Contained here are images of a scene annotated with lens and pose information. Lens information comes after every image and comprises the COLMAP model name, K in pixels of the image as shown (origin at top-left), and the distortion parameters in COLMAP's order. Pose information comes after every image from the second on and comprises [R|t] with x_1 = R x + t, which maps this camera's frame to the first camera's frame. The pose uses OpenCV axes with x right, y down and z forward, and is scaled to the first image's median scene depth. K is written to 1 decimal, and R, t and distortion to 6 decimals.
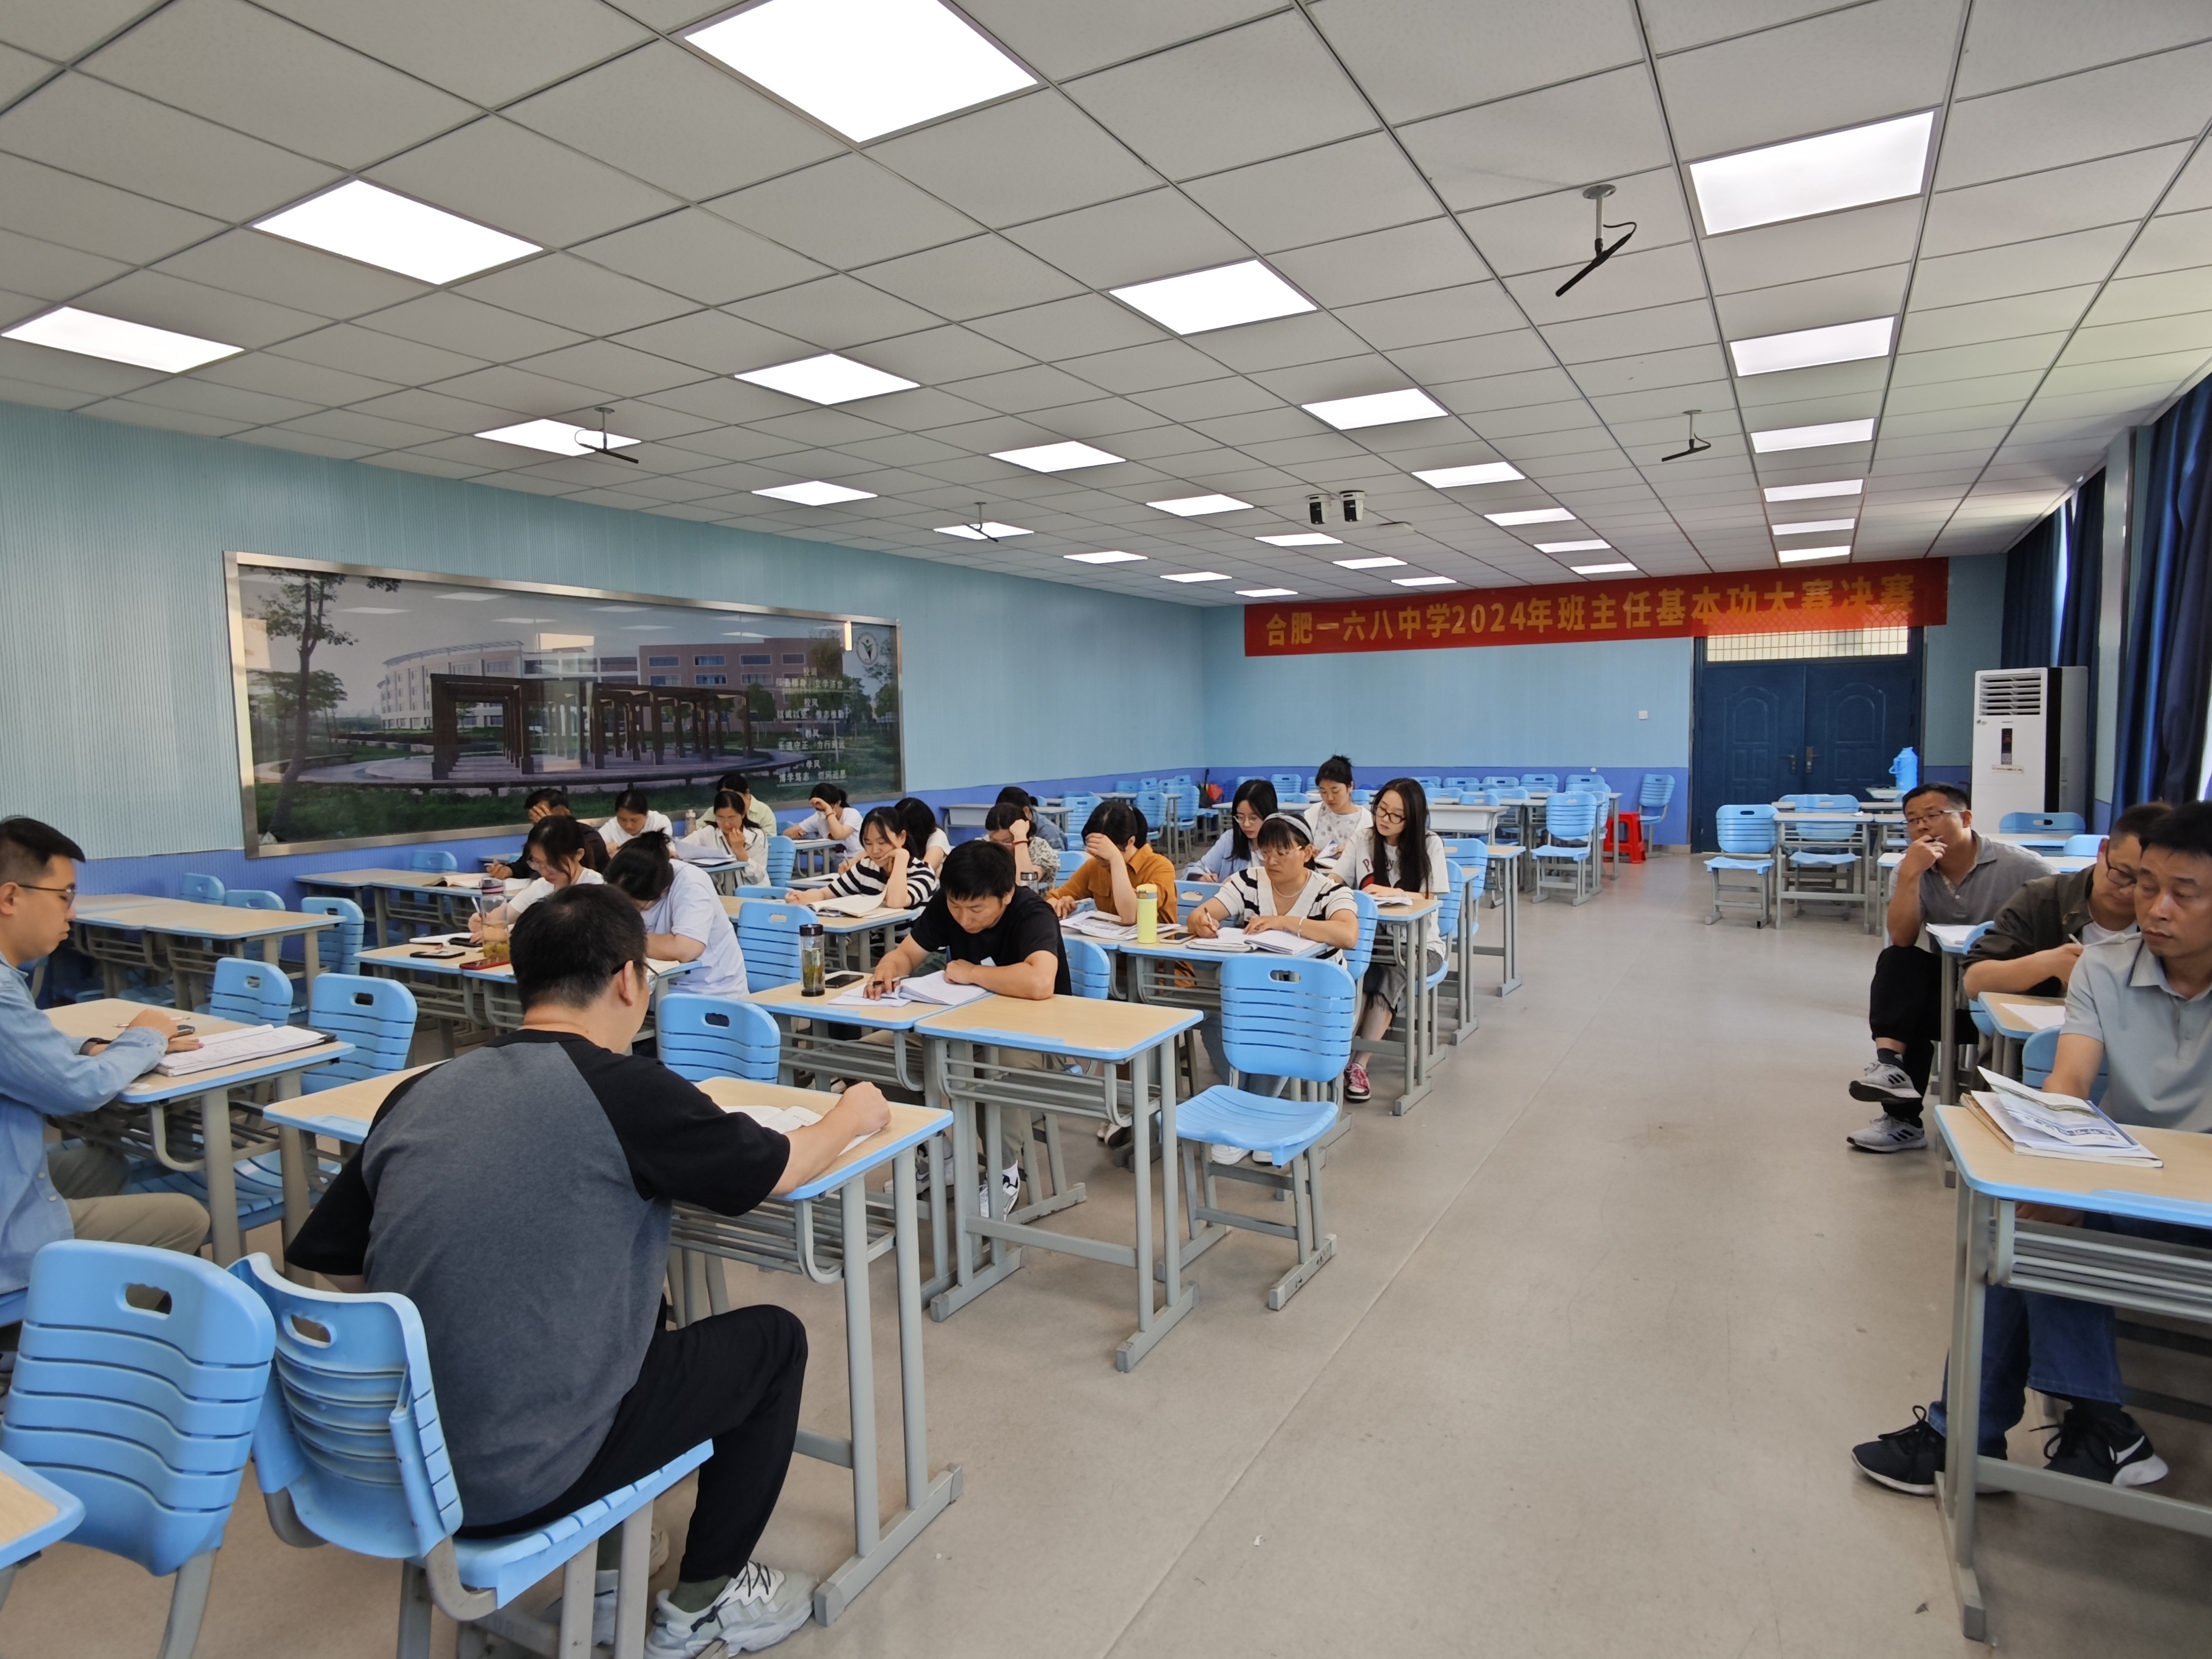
lens RADIAL K [[1186.1, 0, 1101.7], [0, 1186.1, 786.3], [0, 0, 1]] dist [-0.000903, 0.144781]
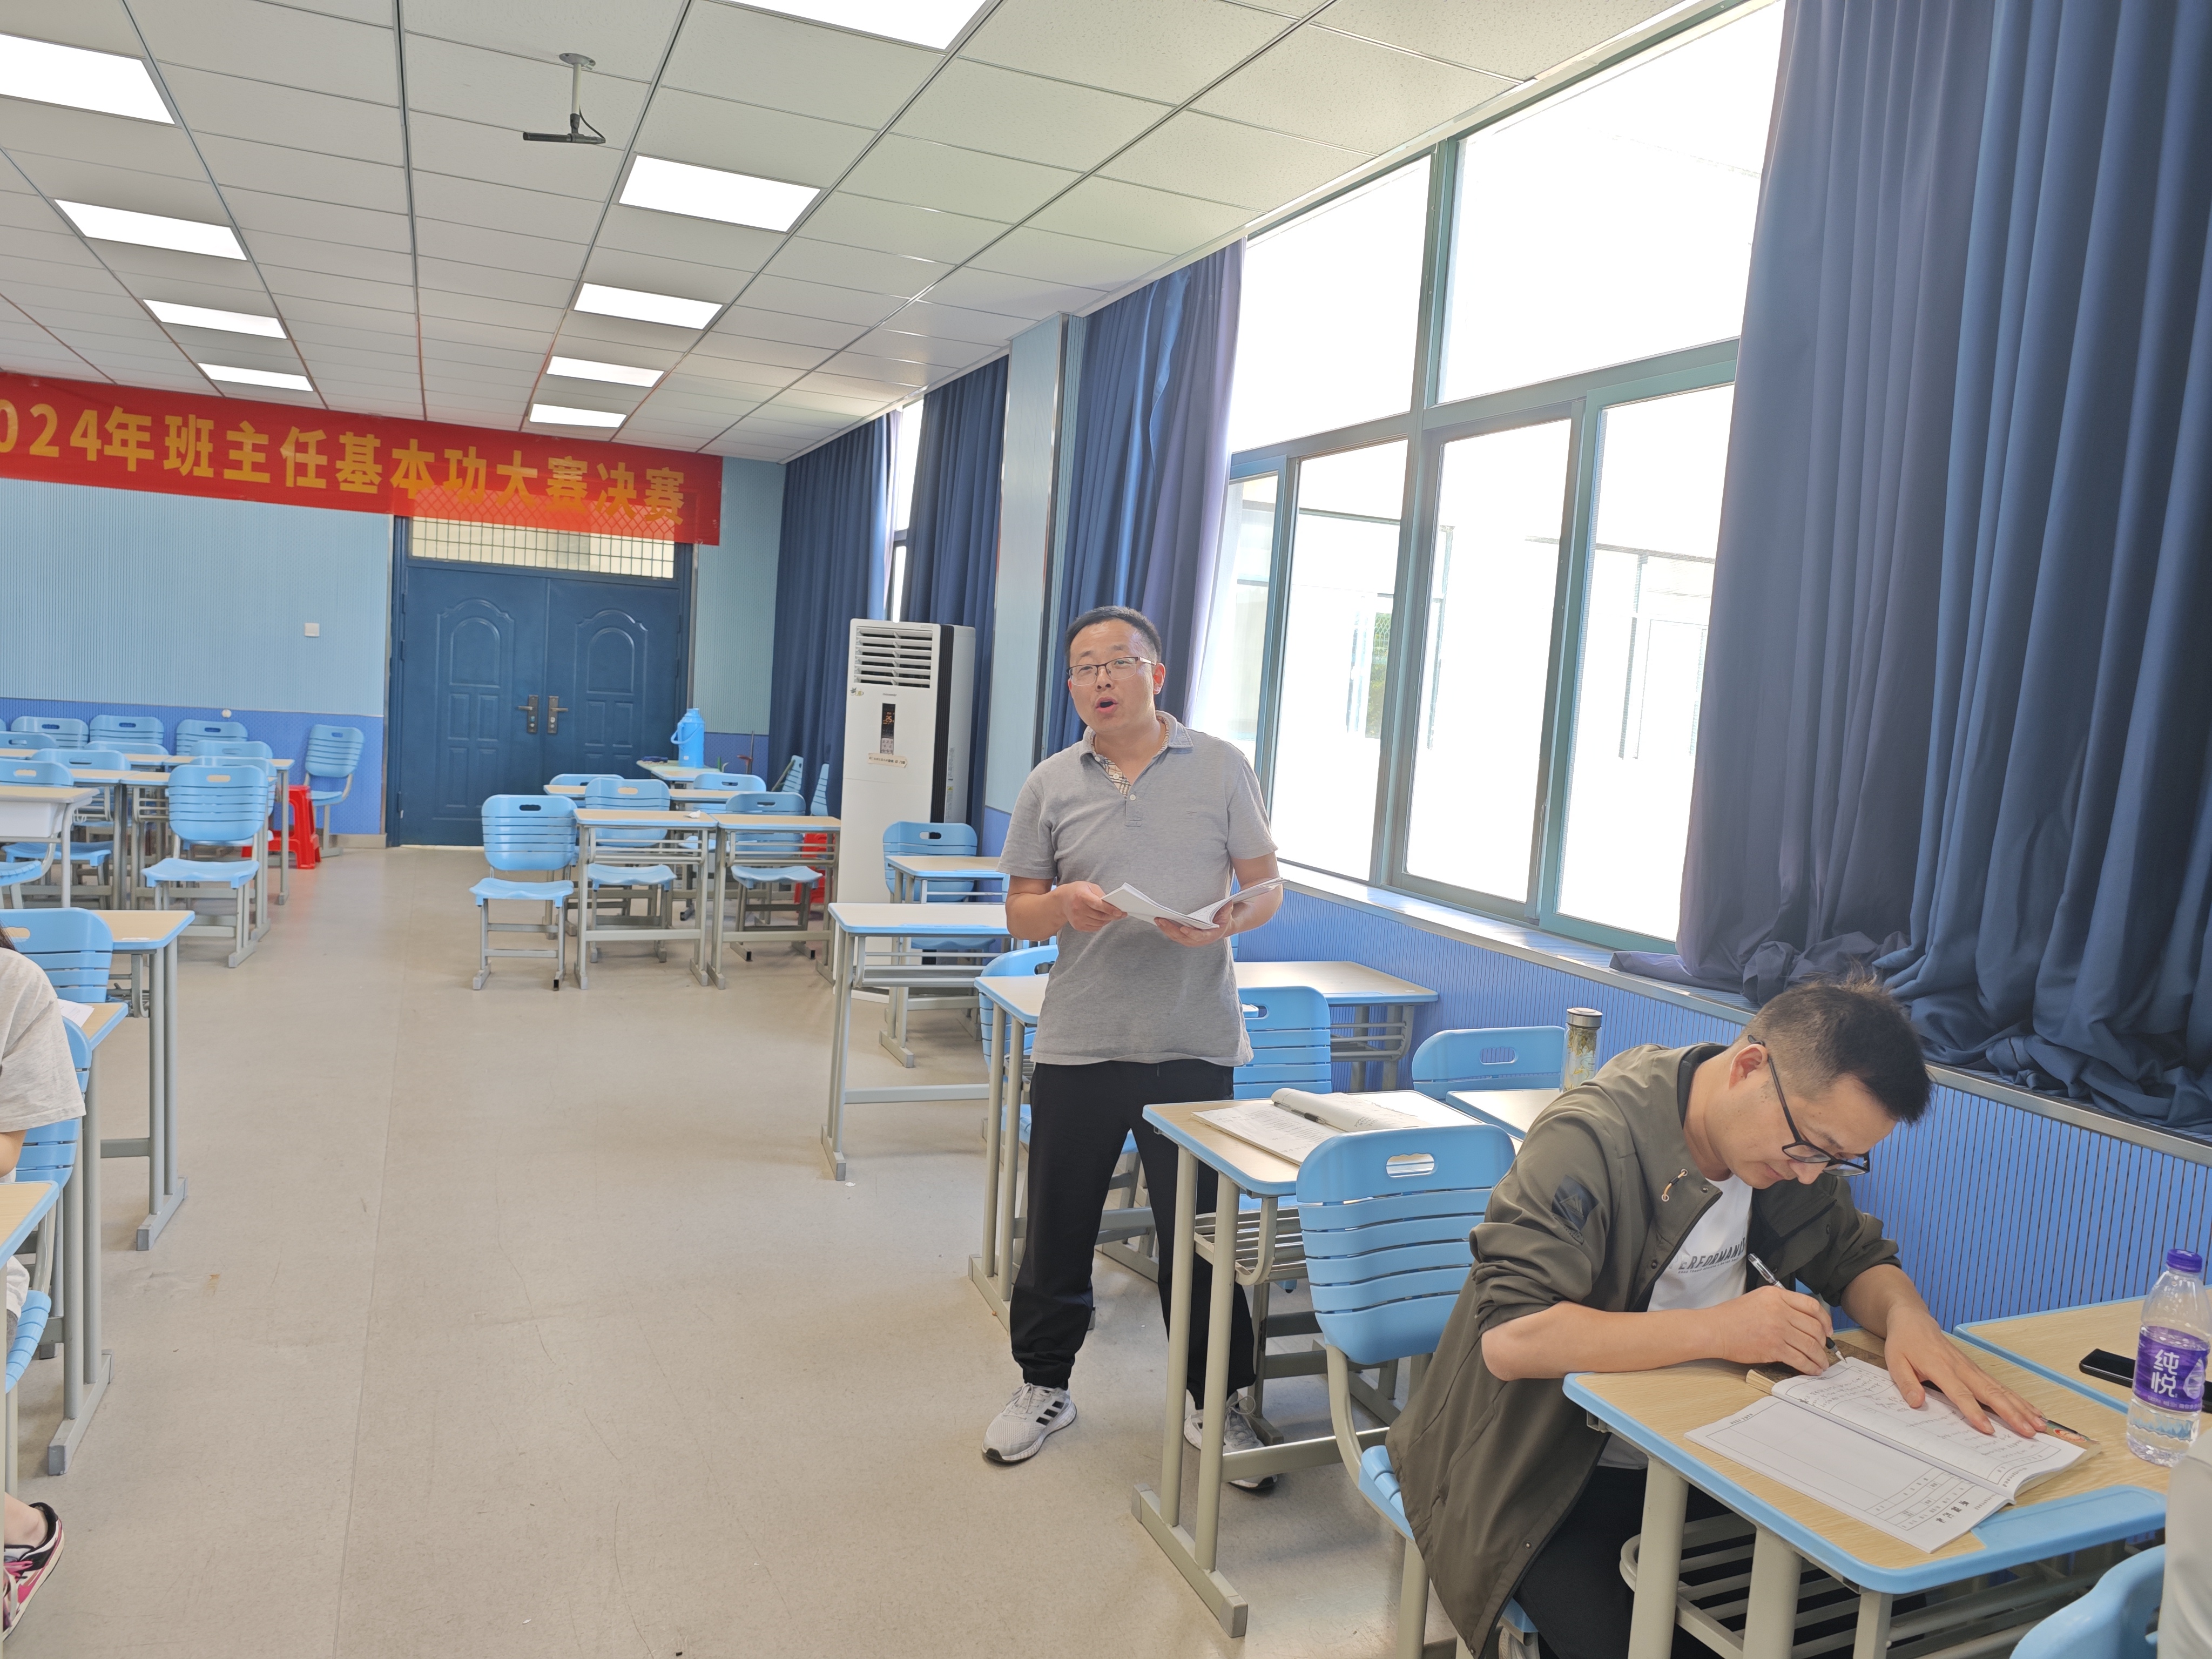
lens RADIAL K [[1562.5, 0, 1106.0], [0, 1562.5, 829.5], [0, 0, 1]] dist [0.002230, 0.005836]
pose [[0.591612, -0.026725, 0.805780, 0.040308], [-0.030633, 0.997984, 0.055591, -0.015359], [-0.805641, -0.057572, 0.589600, 0.196554]]
